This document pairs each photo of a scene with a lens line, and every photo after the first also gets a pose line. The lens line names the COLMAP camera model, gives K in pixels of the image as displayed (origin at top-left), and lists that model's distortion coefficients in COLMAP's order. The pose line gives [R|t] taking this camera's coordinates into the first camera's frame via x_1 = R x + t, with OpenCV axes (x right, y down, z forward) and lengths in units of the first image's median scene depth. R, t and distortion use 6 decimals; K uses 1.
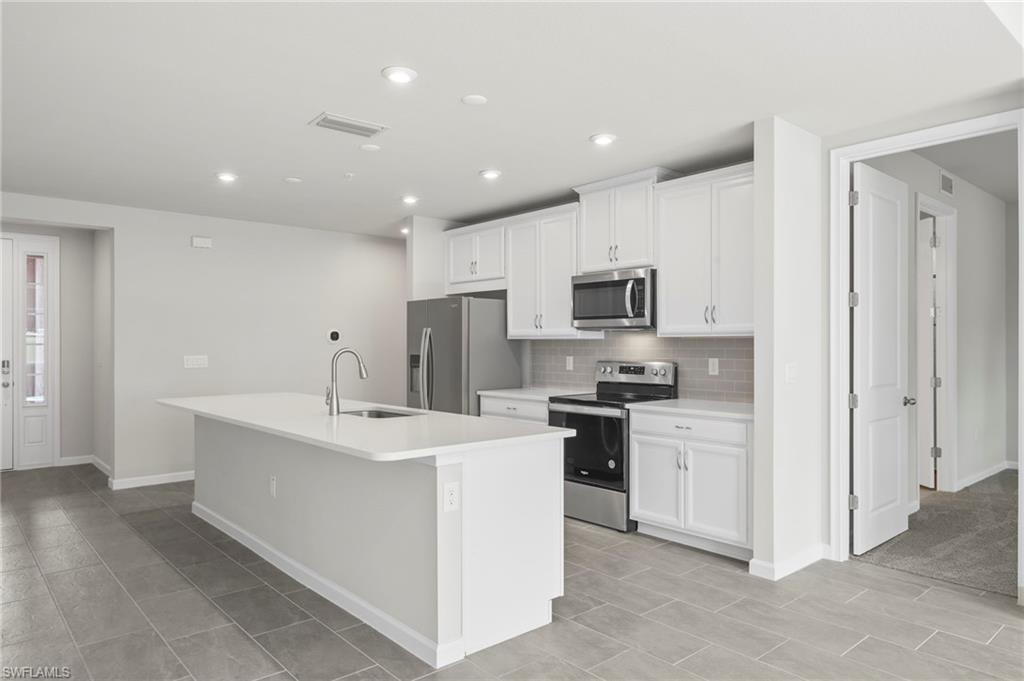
lens RADIAL K [[659.4, 0, 510.0], [0, 659.4, 347.1], [0, 0, 1]] dist [0.005636, 0.007704]
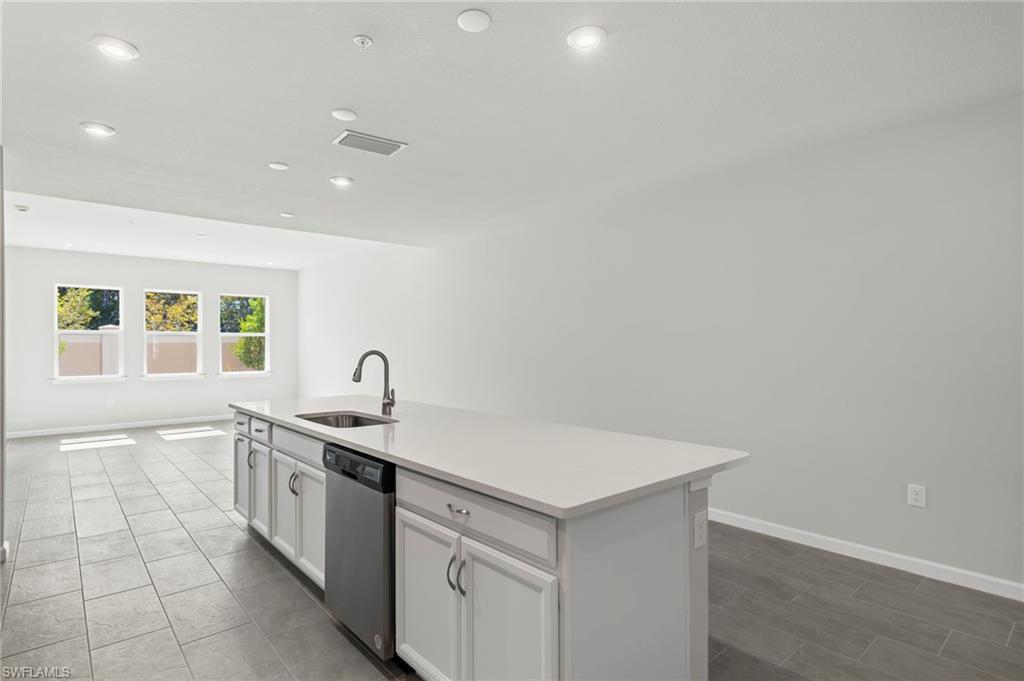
lens RADIAL K [[532.8, 0, 516.5], [0, 532.8, 342.7], [0, 0, 1]] dist [0.002896, -0.001829]
pose [[-0.999982, 0.005693, -0.001807, -0.349703], [0.005700, 0.999976, -0.003984, -0.005975], [0.001784, -0.003994, -0.999990, 1.370654]]
